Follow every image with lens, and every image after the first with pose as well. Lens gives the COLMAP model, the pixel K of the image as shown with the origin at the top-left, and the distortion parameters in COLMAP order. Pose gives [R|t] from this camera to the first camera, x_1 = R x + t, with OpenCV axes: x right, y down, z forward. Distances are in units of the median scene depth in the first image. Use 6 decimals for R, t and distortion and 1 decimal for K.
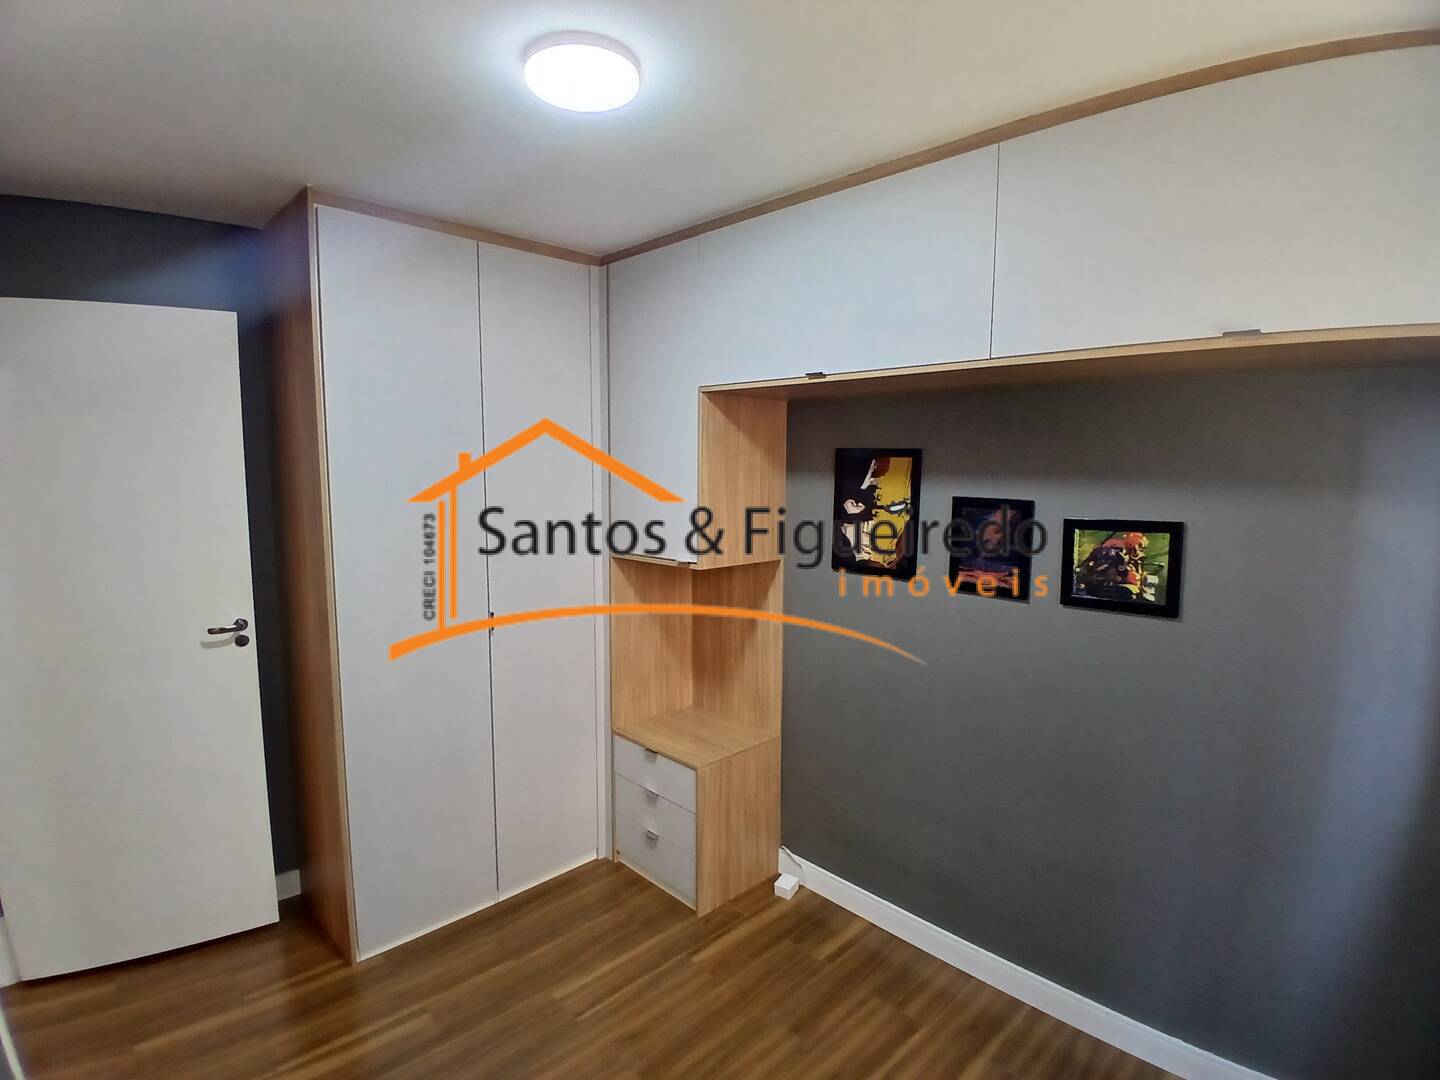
lens RADIAL K [[734.9, 0, 729.1], [0, 734.9, 536.9], [0, 0, 1]] dist [-0.006047, -0.001353]
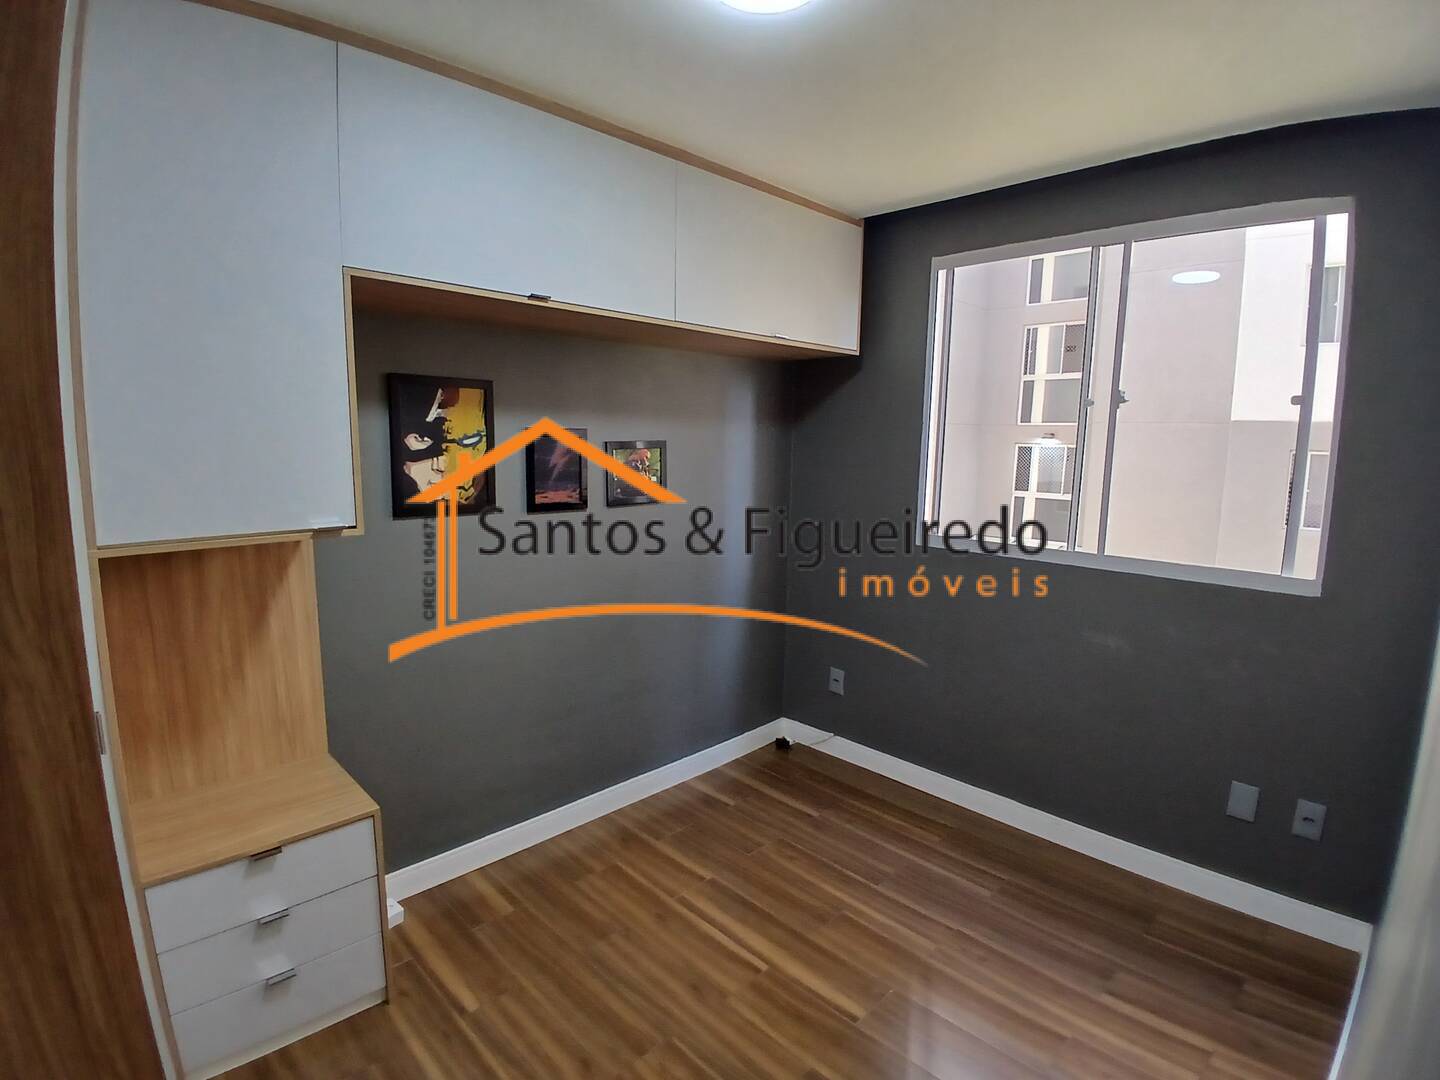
lens RADIAL K [[734.9, 0, 727.6], [0, 734.9, 541.1], [0, 0, 1]] dist [-0.006047, -0.001353]
pose [[0.013746, -0.154346, 0.987921, -0.740284], [0.086155, 0.984523, 0.152616, -0.027418], [-0.996187, 0.083016, 0.026831, 0.639309]]
